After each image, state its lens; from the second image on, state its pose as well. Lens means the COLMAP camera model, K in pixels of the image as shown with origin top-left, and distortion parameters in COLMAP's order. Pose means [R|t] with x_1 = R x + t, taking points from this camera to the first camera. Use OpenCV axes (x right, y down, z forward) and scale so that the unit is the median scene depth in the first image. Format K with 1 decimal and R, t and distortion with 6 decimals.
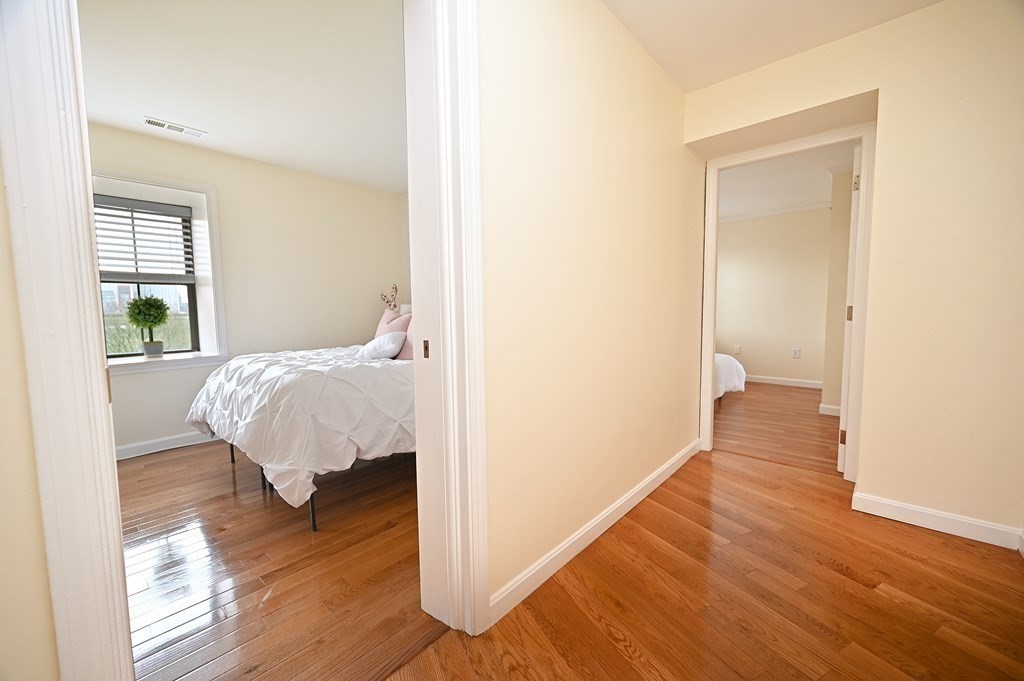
lens RADIAL K [[400.4, 0, 512.0], [0, 400.4, 340.5], [0, 0, 1]] dist [-0.000709, -0.000003]
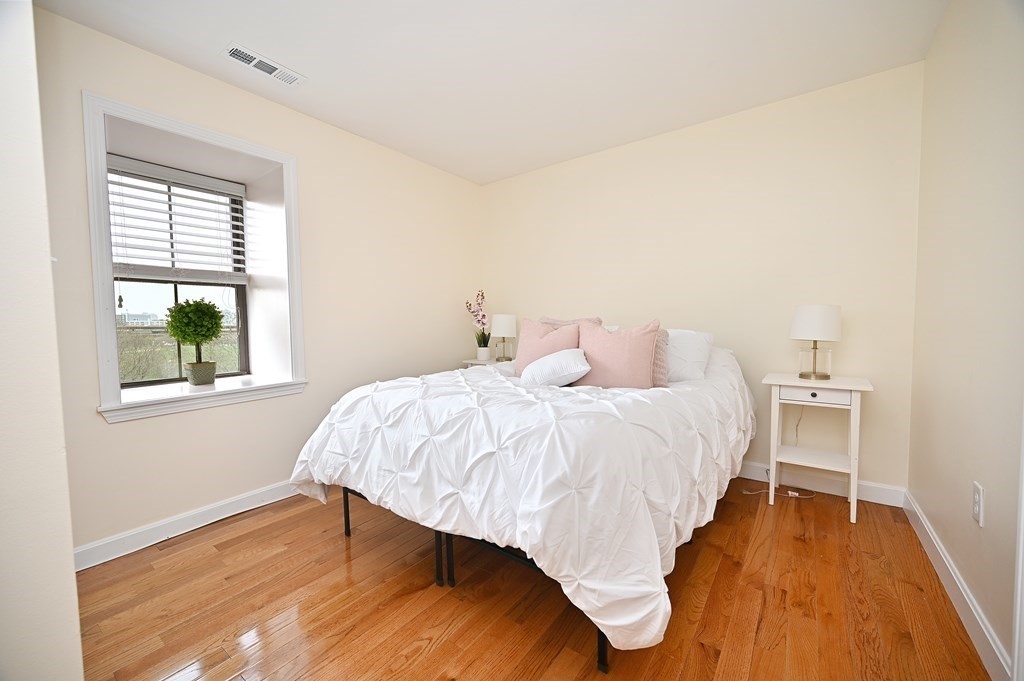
lens RADIAL K [[400.4, 0, 512.0], [0, 400.4, 340.5], [0, 0, 1]] dist [-0.000709, -0.000003]
pose [[0.993741, 0.001888, 0.111691, -0.403498], [0.001489, 0.999544, -0.030143, -0.014445], [-0.111697, 0.030120, 0.993286, 0.210101]]
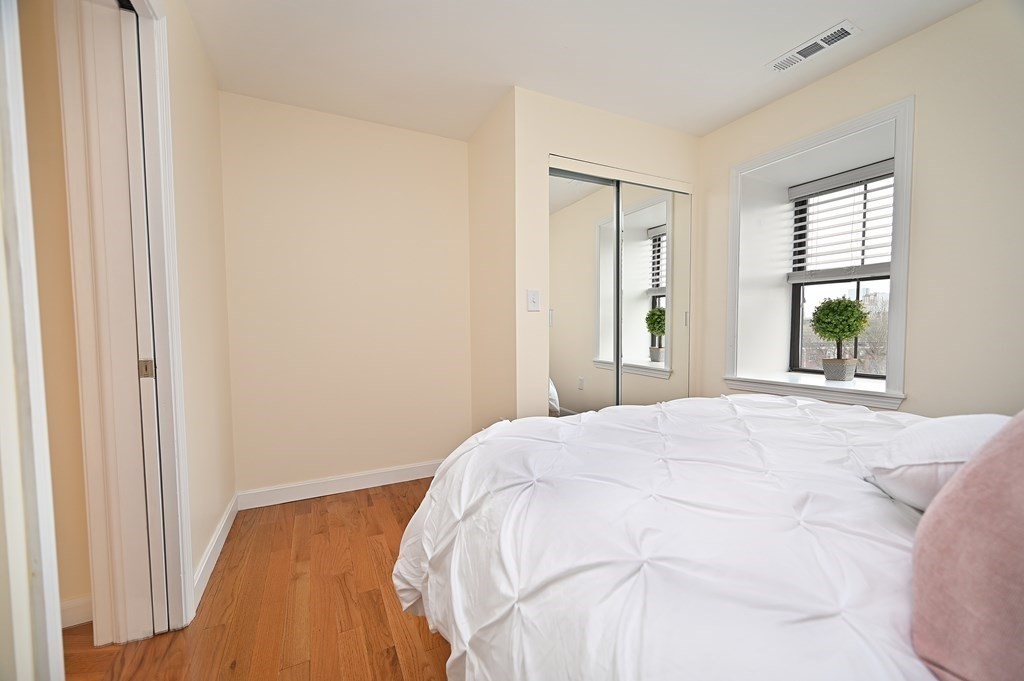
lens RADIAL K [[400.4, 0, 512.0], [0, 400.4, 340.5], [0, 0, 1]] dist [-0.000709, -0.000003]
pose [[-0.359087, 0.061296, -0.931289, 0.002204], [-0.054649, 0.994748, 0.086545, -0.059592], [0.931703, 0.081971, -0.353851, 0.669422]]
